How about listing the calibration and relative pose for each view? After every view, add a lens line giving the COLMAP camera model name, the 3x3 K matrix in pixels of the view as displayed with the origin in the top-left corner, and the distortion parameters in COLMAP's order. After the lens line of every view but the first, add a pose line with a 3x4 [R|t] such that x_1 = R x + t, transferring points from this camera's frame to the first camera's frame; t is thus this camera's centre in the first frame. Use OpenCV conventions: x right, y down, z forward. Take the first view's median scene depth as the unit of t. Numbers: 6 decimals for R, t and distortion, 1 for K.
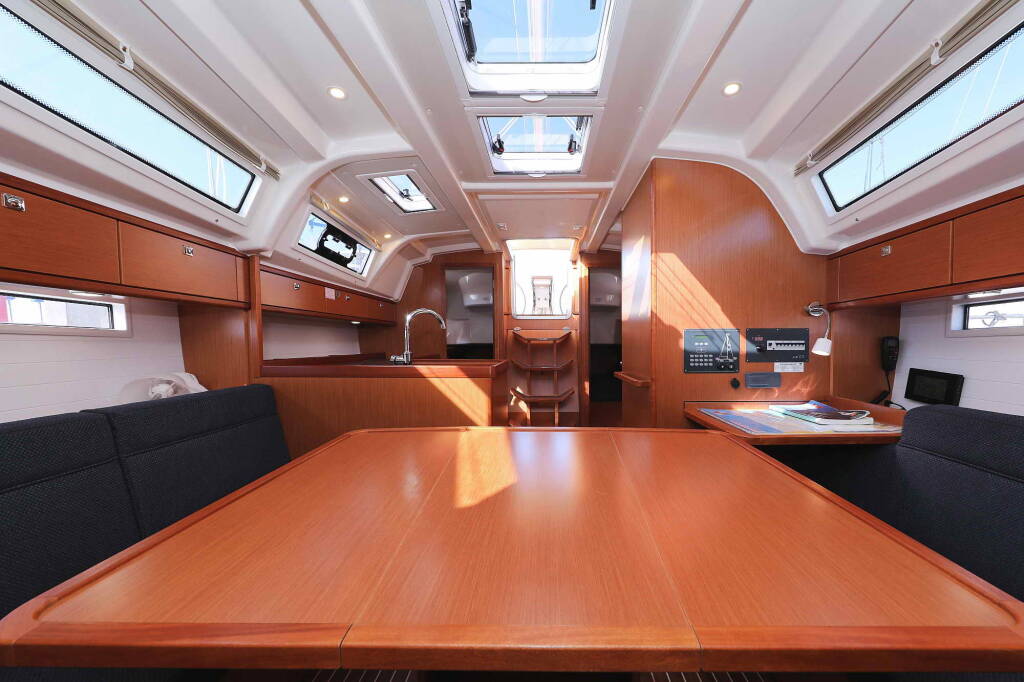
lens RADIAL K [[341.8, 0, 545.2], [0, 341.8, 352.4], [0, 0, 1]] dist [-0.000763, -0.000056]
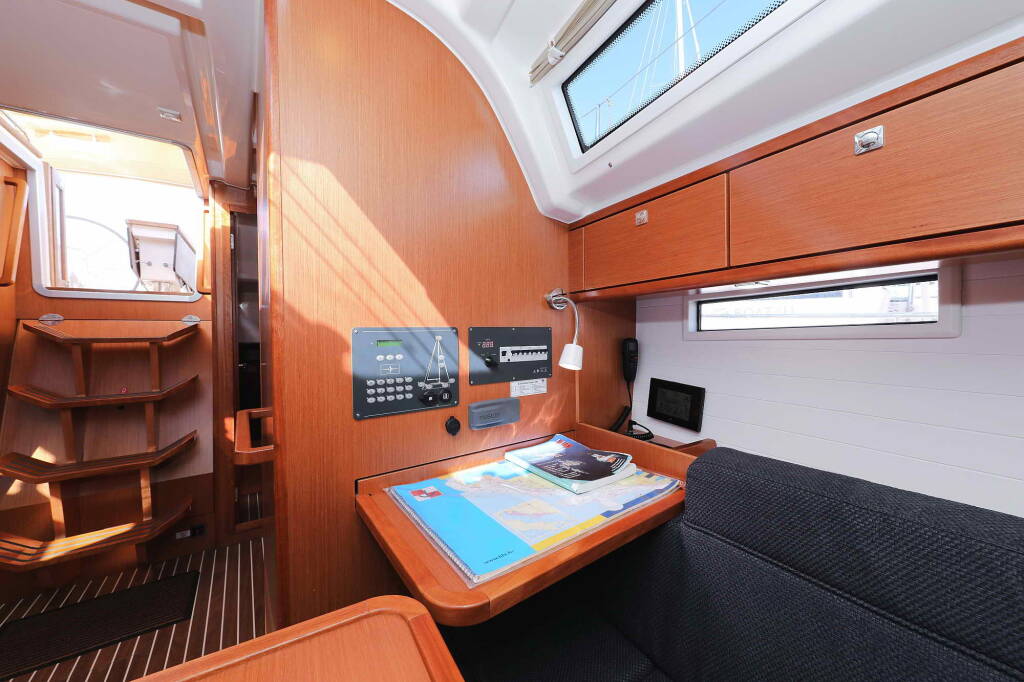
lens RADIAL K [[370.7, 0, 517.4], [0, 370.7, 336.0], [0, 0, 1]] dist [0.000225, 0.000016]
pose [[0.809139, -0.010370, 0.587526, 0.287650], [0.024301, 0.999579, -0.015824, -0.043057], [-0.587115, 0.027081, 0.809050, 0.447077]]
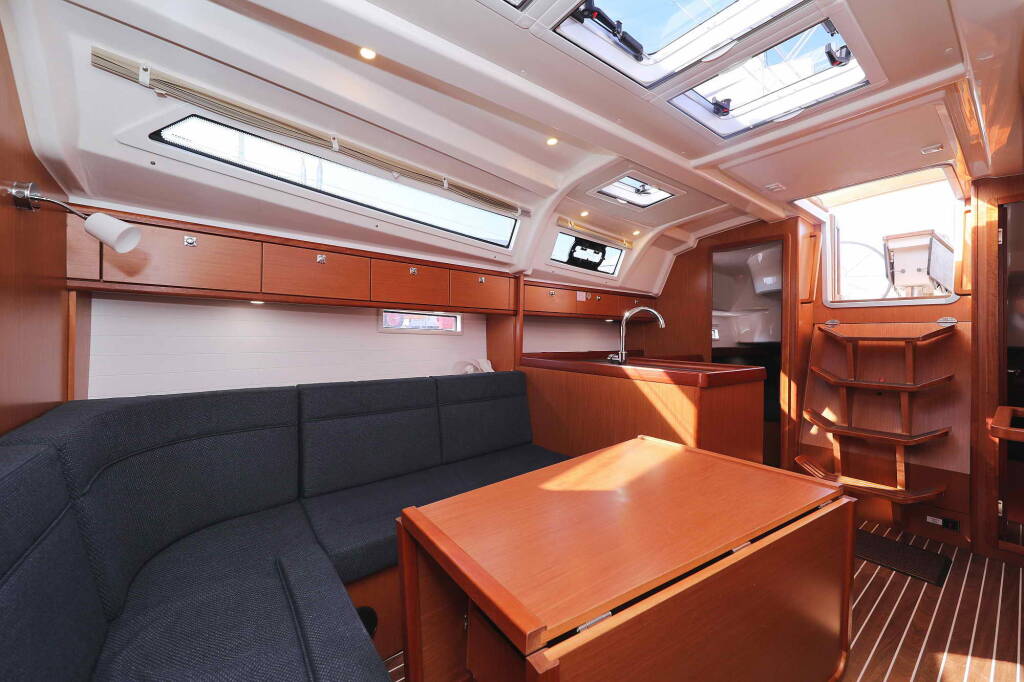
lens RADIAL K [[386.0, 0, 485.7], [0, 386.0, 331.7], [0, 0, 1]] dist [0.000016, -0.000046]
pose [[0.571511, 0.002489, -0.820591, 0.317522], [-0.035631, 0.999128, -0.021785, -0.021160], [0.819820, 0.041689, 0.571101, 0.021831]]
